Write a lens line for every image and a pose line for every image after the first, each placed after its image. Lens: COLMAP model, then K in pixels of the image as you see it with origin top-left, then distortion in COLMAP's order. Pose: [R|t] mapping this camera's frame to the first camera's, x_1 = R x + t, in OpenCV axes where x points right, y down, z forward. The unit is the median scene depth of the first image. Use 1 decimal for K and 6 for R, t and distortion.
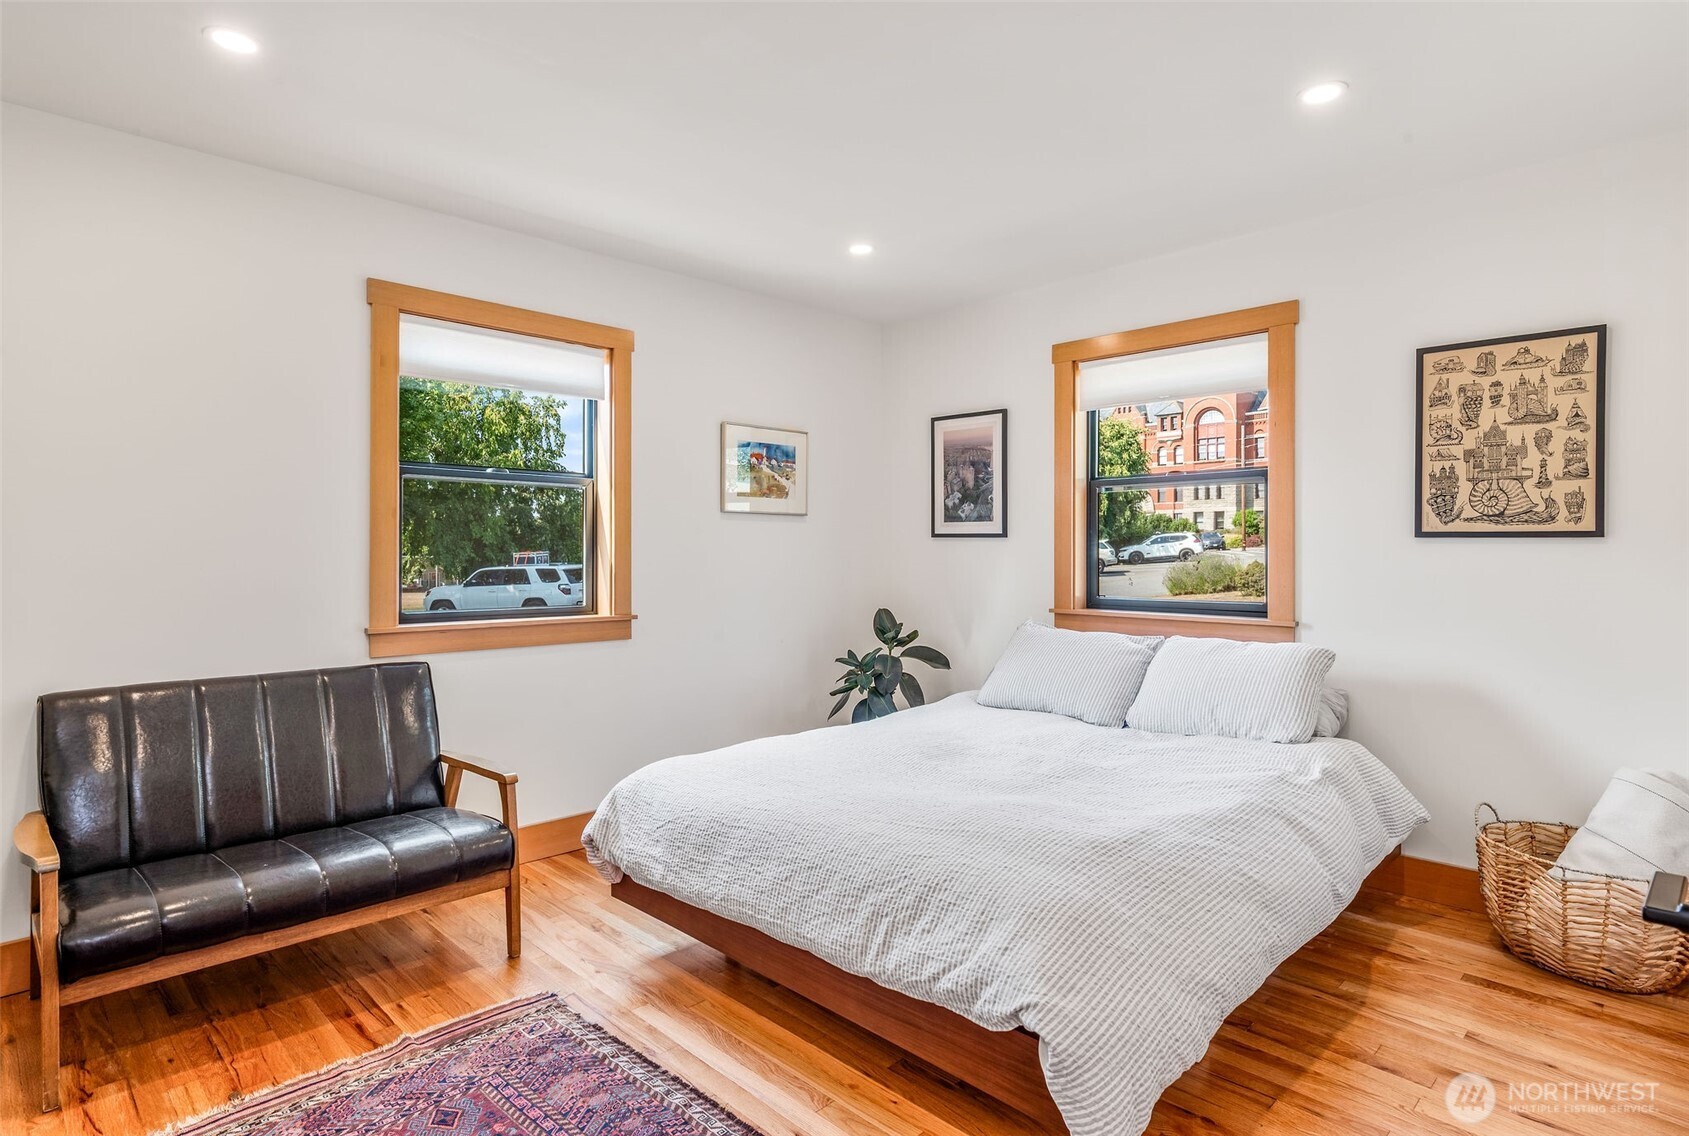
lens RADIAL K [[862.0, 0, 852.4], [0, 862.0, 559.9], [0, 0, 1]] dist [-0.003714, -0.000911]
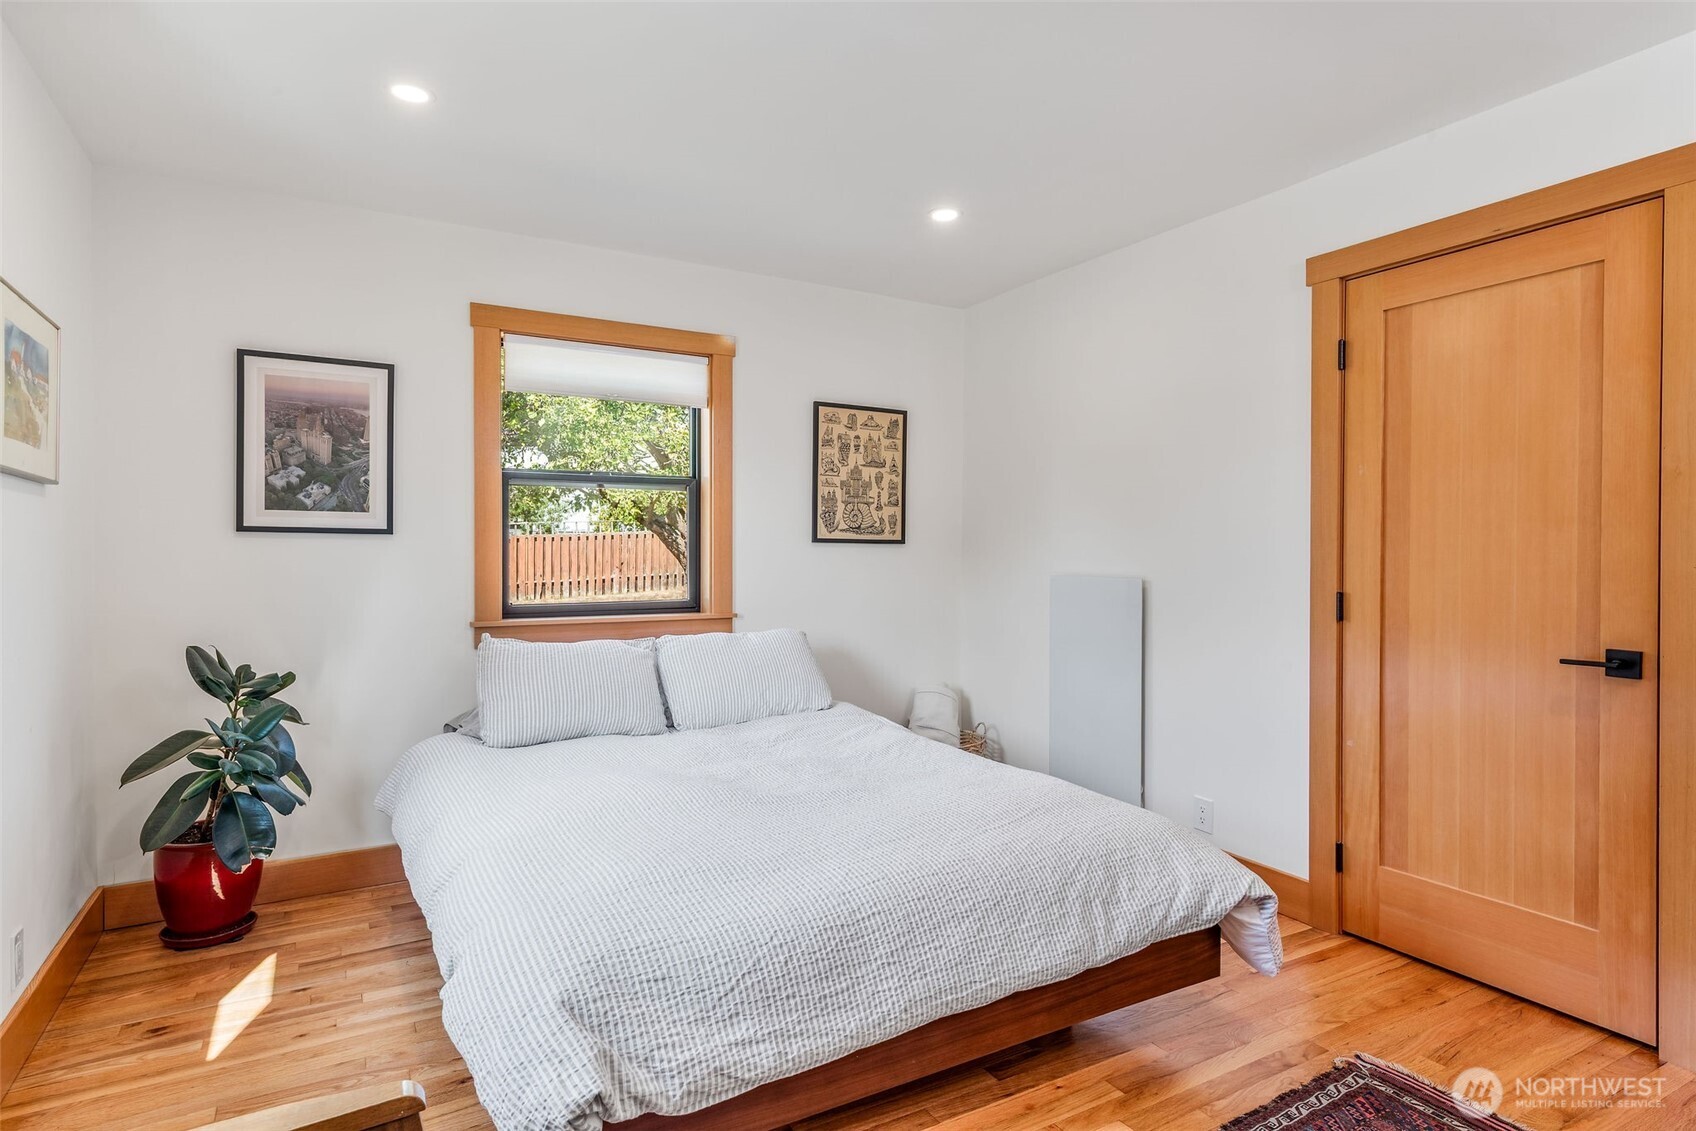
lens RADIAL K [[865.5, 0, 850.3], [0, 865.5, 557.6], [0, 0, 1]] dist [-0.003714, -0.000911]
pose [[0.296303, -0.009295, 0.955049, -0.630906], [0.005721, 0.999952, 0.007958, -0.013414], [-0.955077, 0.003106, 0.296342, 0.568628]]
